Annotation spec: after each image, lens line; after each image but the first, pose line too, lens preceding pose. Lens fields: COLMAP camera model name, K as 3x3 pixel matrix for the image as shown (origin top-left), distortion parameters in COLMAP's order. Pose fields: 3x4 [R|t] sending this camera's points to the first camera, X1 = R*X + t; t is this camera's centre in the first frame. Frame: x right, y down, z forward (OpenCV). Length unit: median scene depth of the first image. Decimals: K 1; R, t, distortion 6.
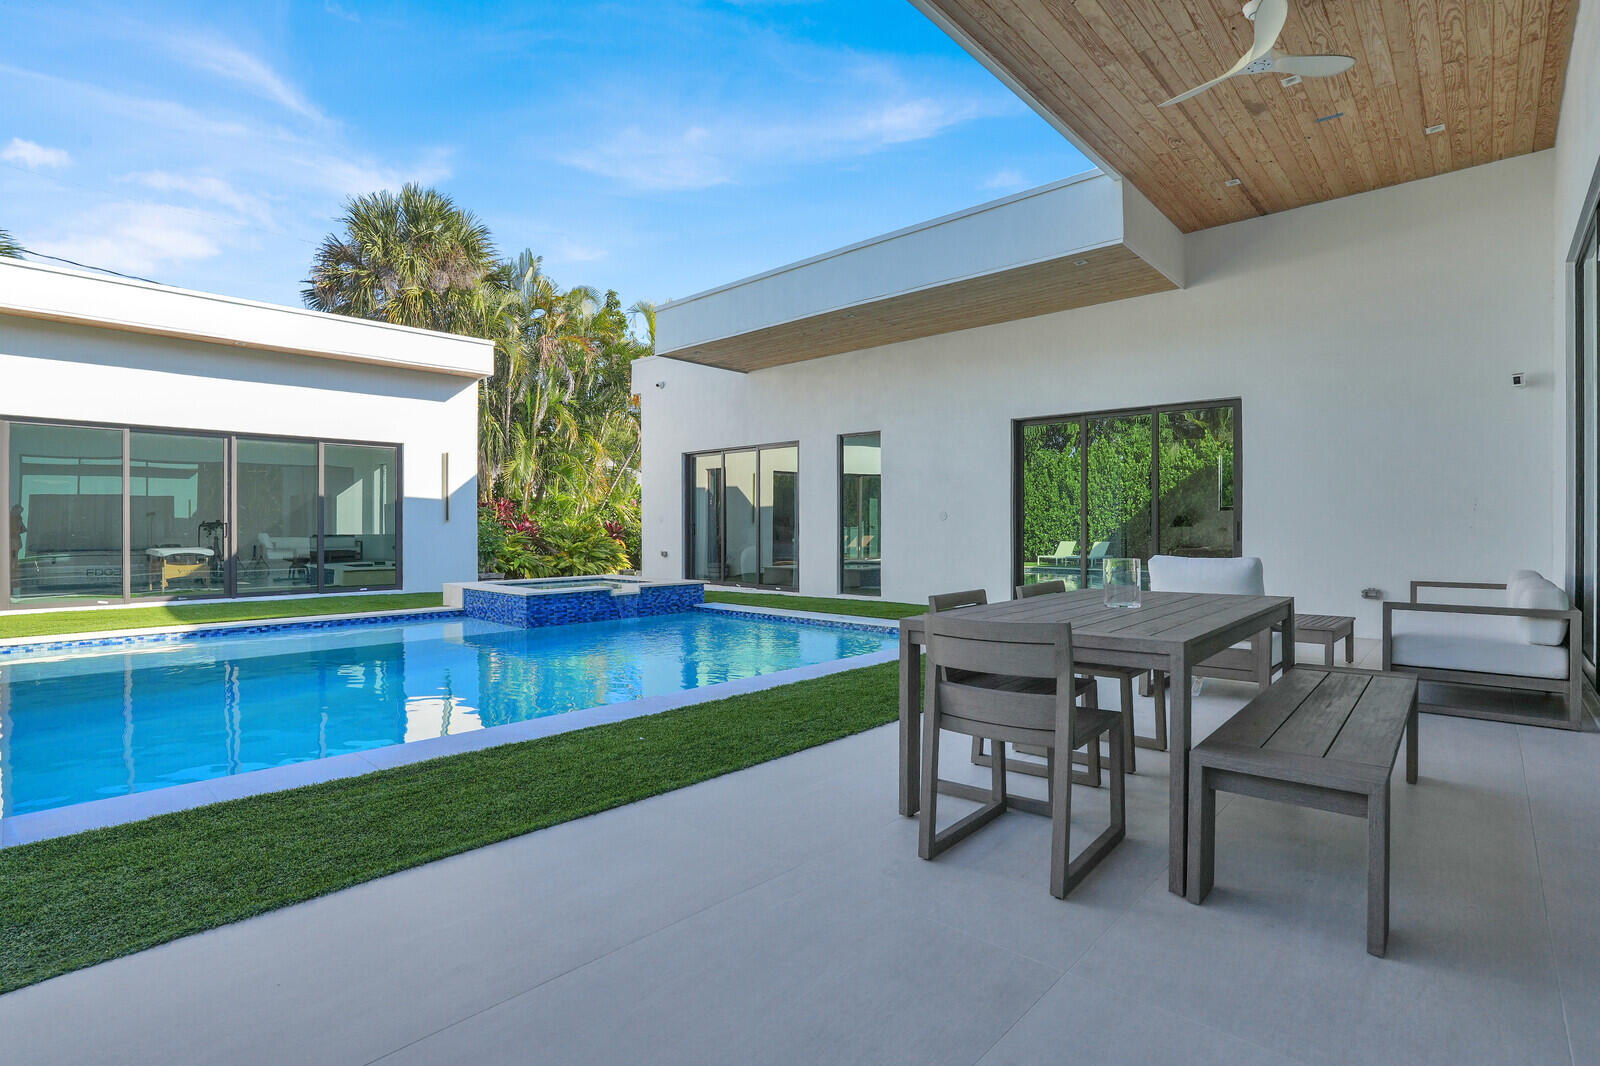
lens RADIAL K [[775.0, 0, 784.6], [0, 775.0, 536.3], [0, 0, 1]] dist [-0.054471, 0.018835]
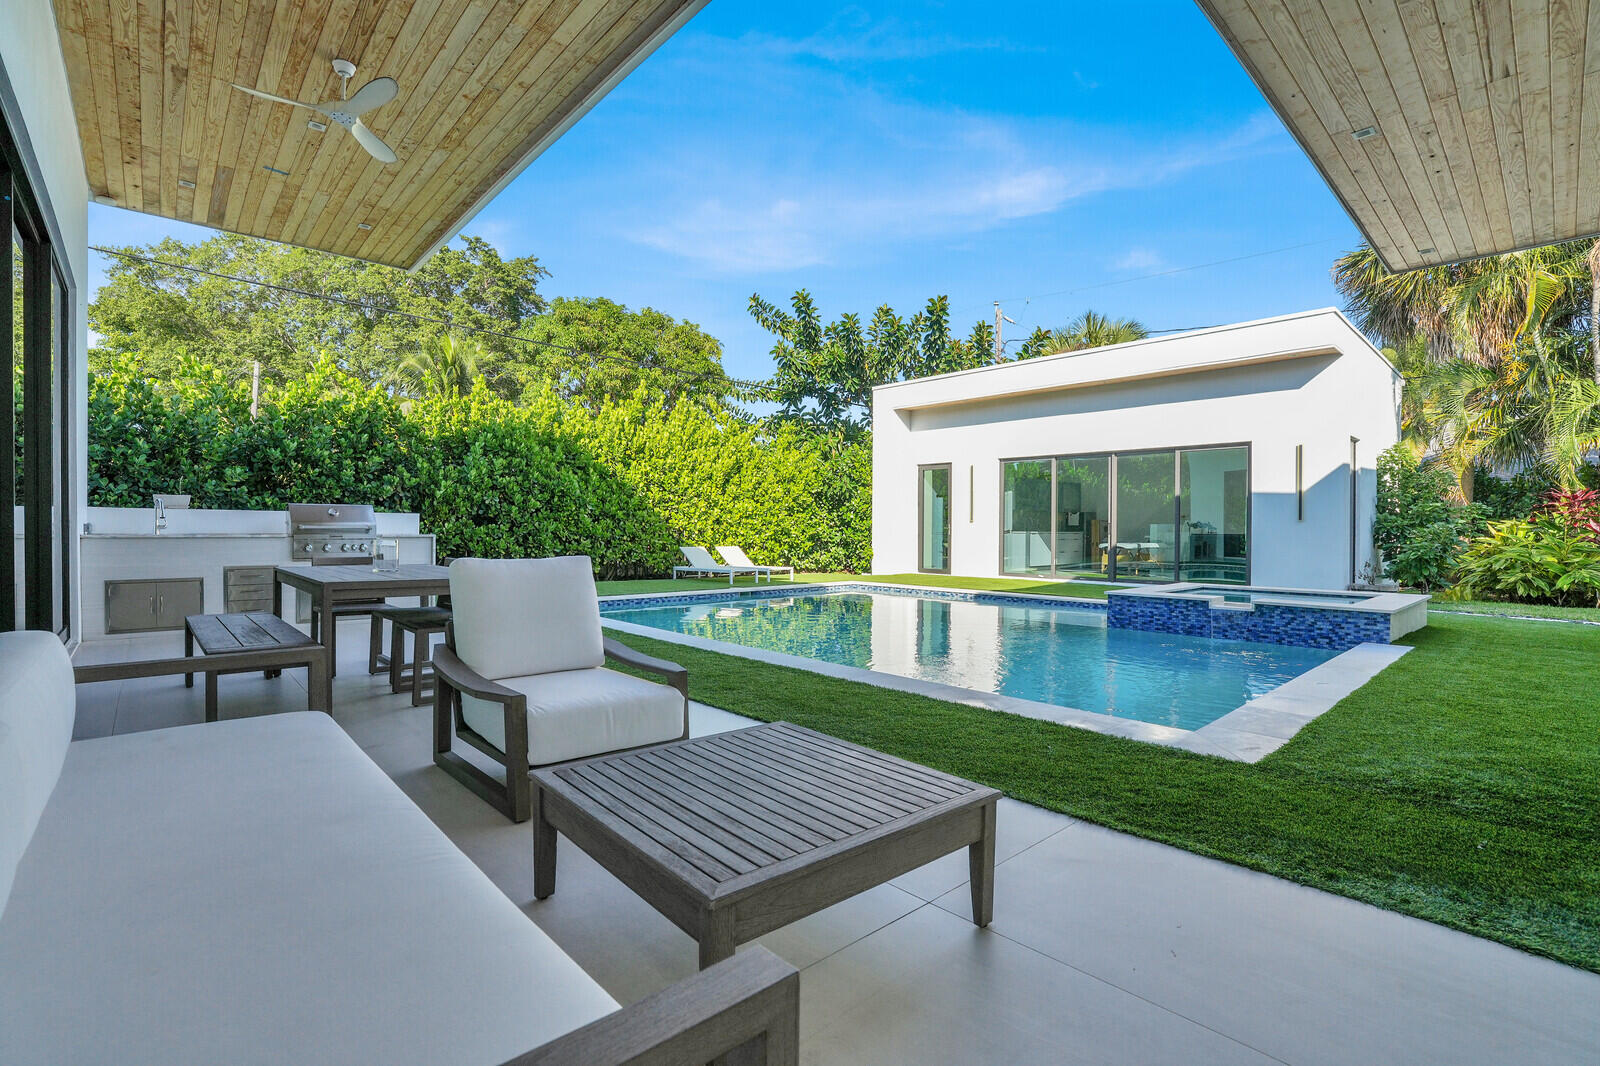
lens RADIAL K [[747.3, 0, 800.0], [0, 747.3, 533.0], [0, 0, 1]] dist [-0.068953, 0.029486]
pose [[-0.053731, 0.009913, -0.998506, 0.464502], [-0.019333, 0.999753, 0.010966, -0.003138], [0.998368, 0.019893, -0.053526, 0.470135]]
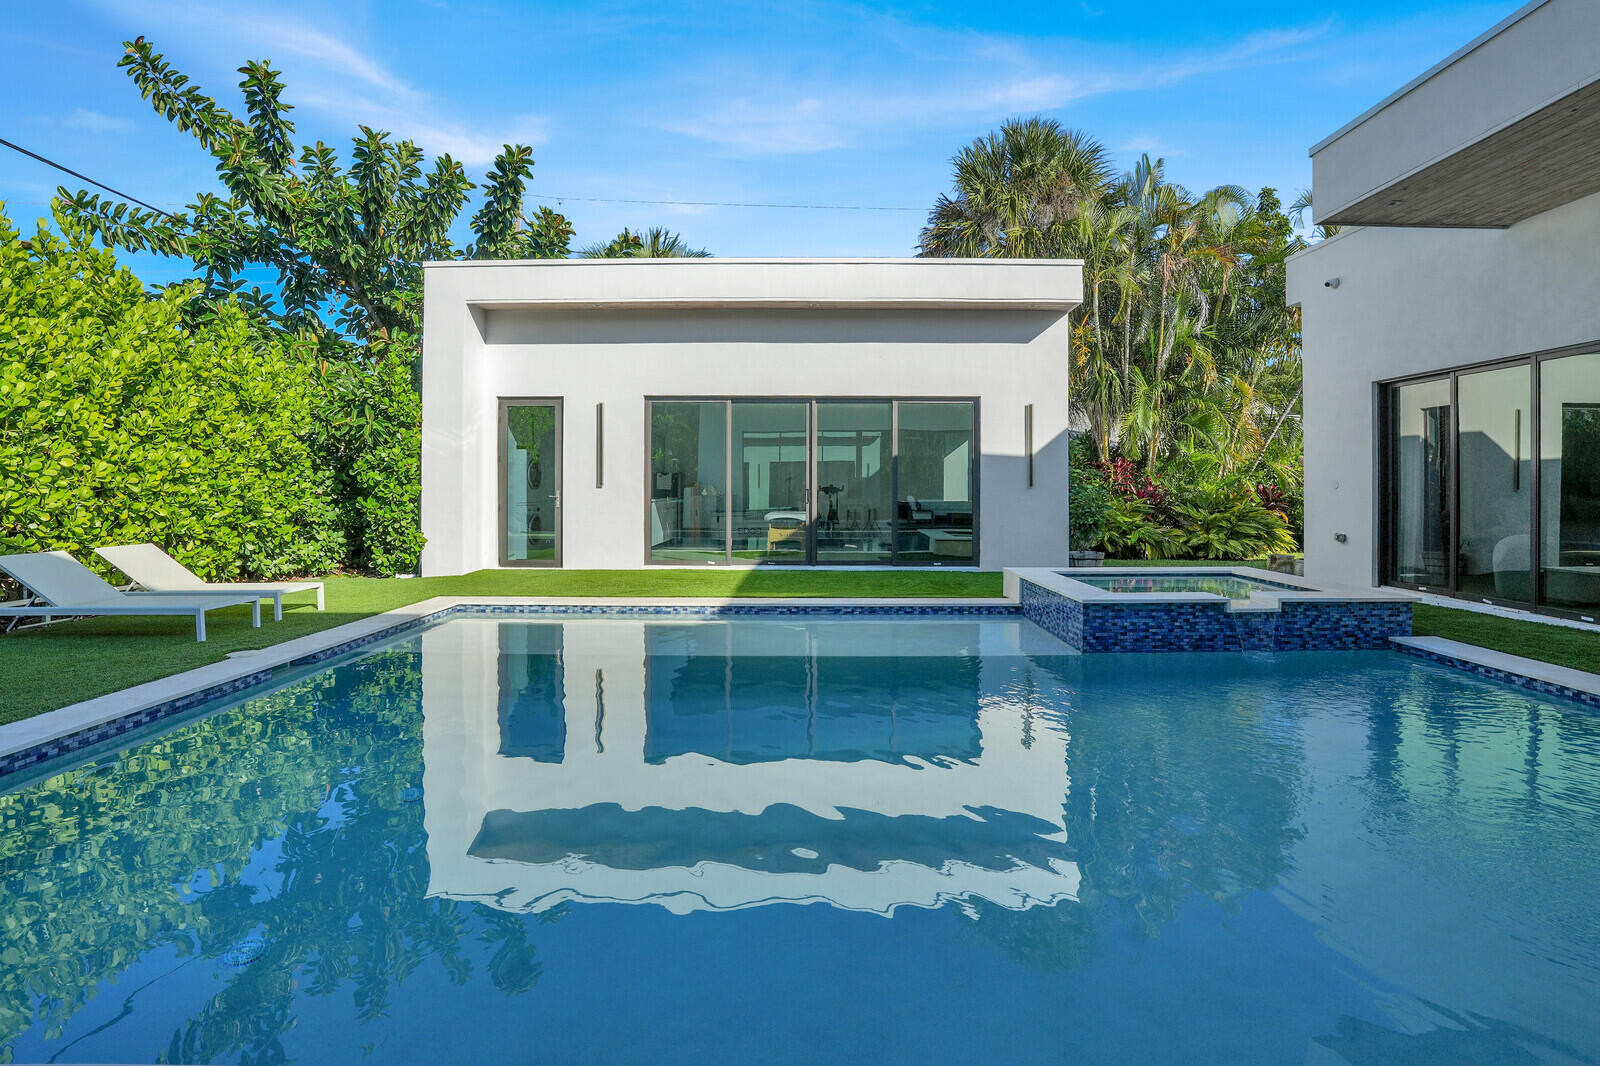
lens RADIAL K [[761.4, 0, 807.8], [0, 761.4, 478.3], [0, 0, 1]] dist [-0.067775, 0.026860]
pose [[0.696742, -0.003658, -0.717312, -0.022679], [-0.013170, 0.999753, -0.017890, -0.012049], [0.717201, 0.021912, 0.696522, 0.267109]]
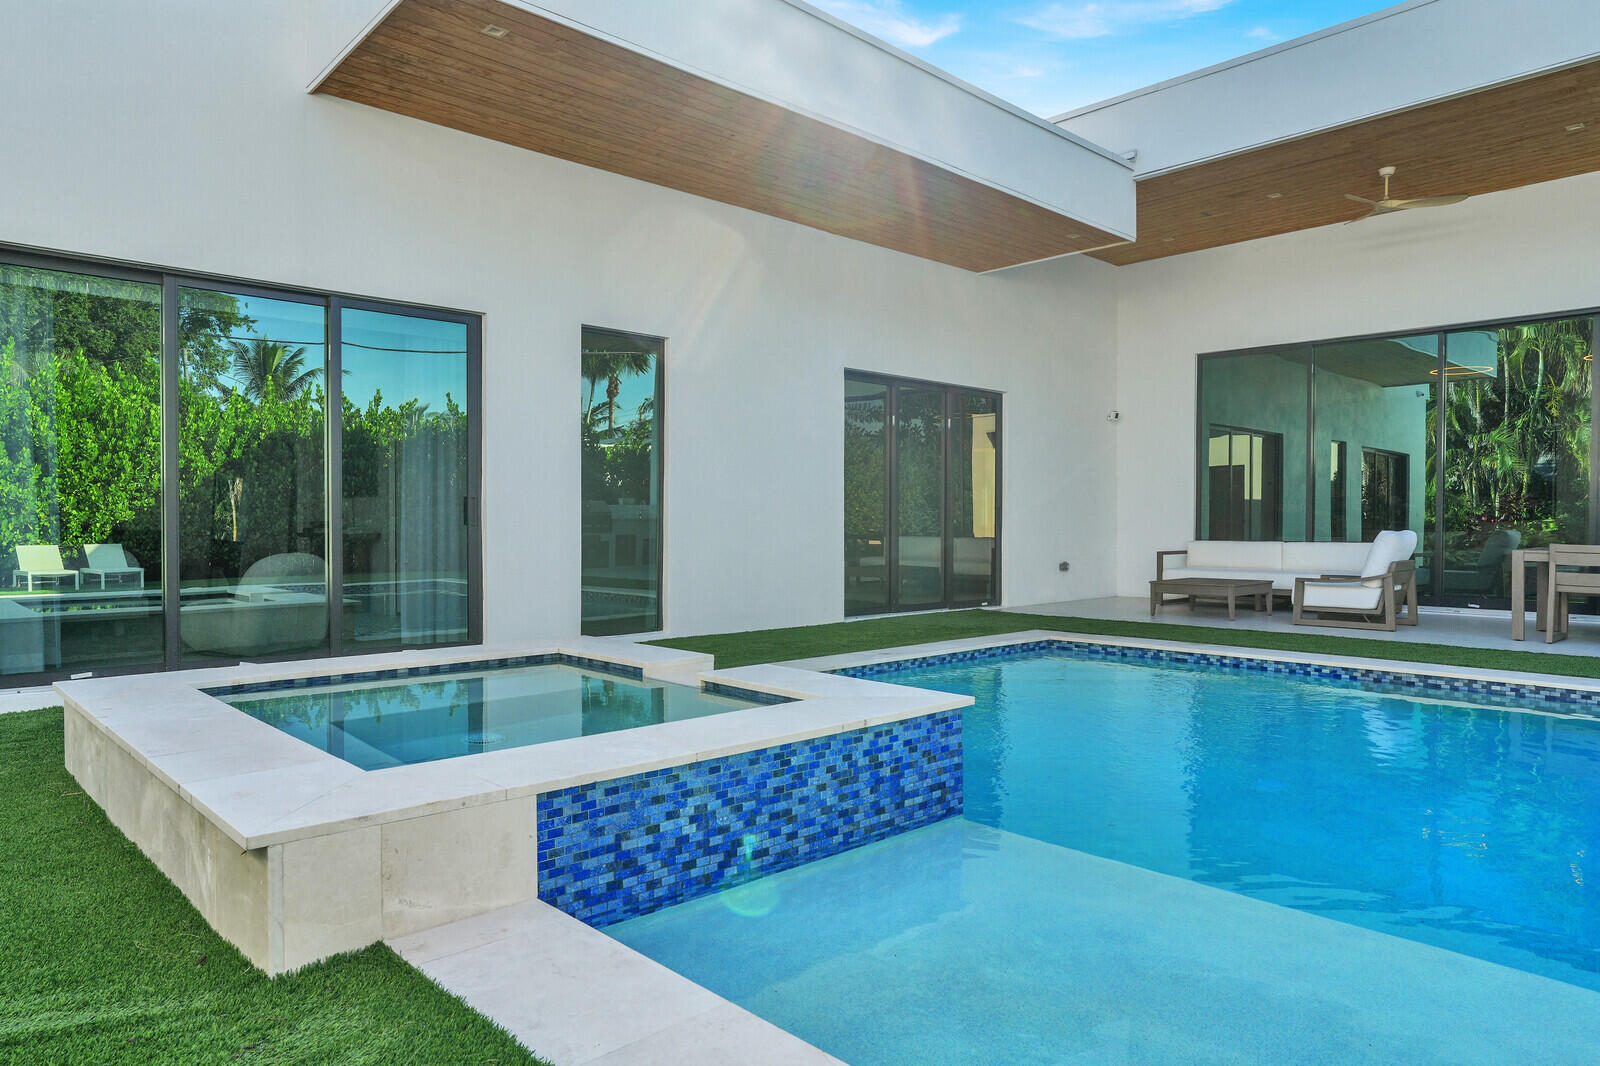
lens RADIAL K [[1012.1, 0, 800.0], [0, 1012.1, 533.0], [0, 0, 1]] dist [-0.006641, 0.000535]
pose [[0.043350, -0.008547, 0.999023, -0.548554], [0.010813, 0.999909, 0.008086, 0.001625], [-0.999001, 0.010452, 0.043438, 0.777851]]
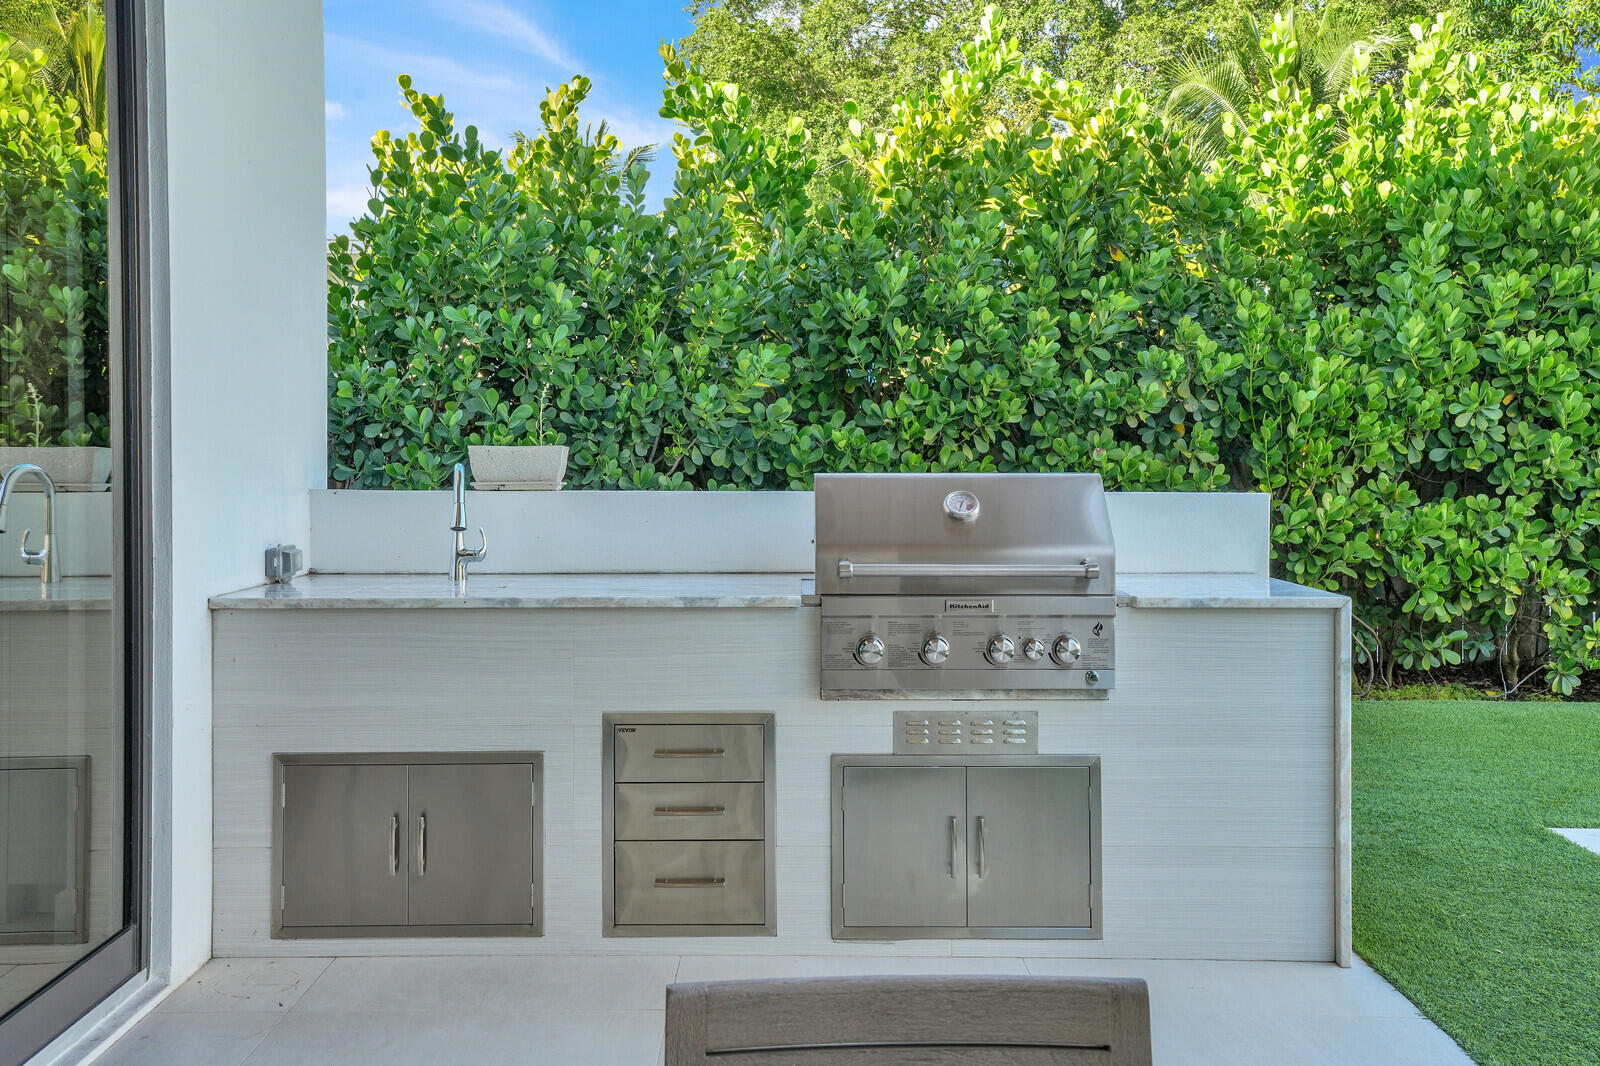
lens RADIAL K [[1561.1, 0, 798.5], [0, 1561.1, 467.5], [0, 0, 1]] dist [0.089183, 0.001014]
pose [[-0.706164, 0.016483, -0.707857, 0.143158], [-0.004225, 0.999613, 0.027492, -0.023364], [0.708036, 0.022405, -0.705821, 0.263130]]
